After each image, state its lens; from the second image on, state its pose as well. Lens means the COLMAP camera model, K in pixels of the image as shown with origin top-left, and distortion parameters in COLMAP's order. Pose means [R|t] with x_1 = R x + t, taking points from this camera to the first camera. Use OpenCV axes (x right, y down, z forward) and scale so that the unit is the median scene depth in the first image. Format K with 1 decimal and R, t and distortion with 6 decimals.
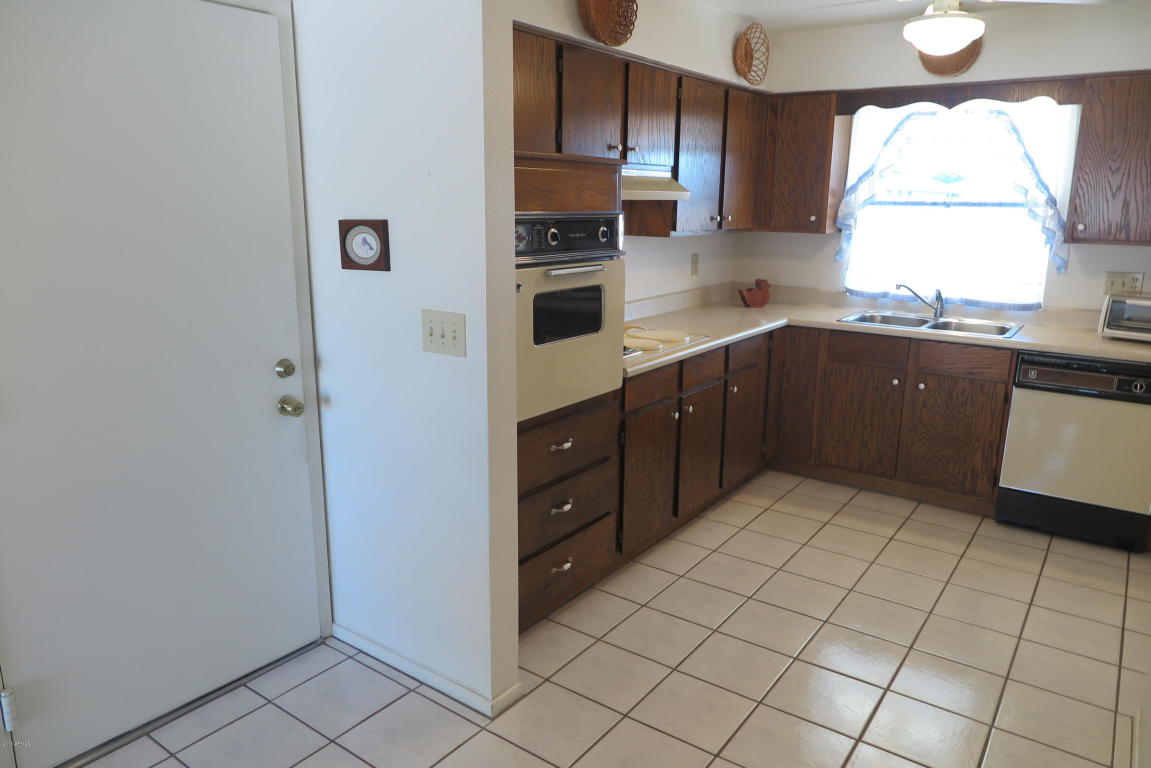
lens RADIAL K [[791.2, 0, 578.2], [0, 791.2, 385.5], [0, 0, 1]] dist [-0.018130, 0.006839]
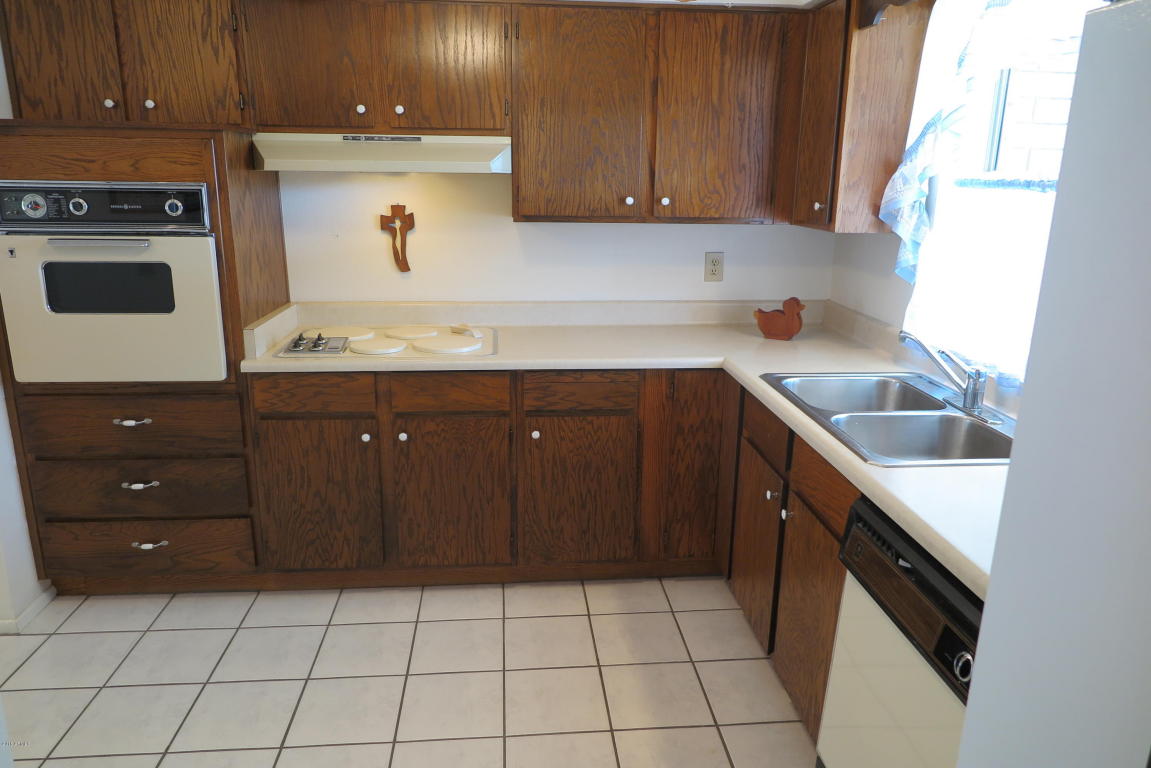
lens RADIAL K [[791.2, 0, 577.1], [0, 791.2, 382.8], [0, 0, 1]] dist [-0.018130, 0.006839]
pose [[0.654074, 0.196876, -0.730361, 0.974634], [-0.182105, 0.978122, 0.100578, -0.159512], [0.734183, 0.067217, 0.675616, 0.697076]]
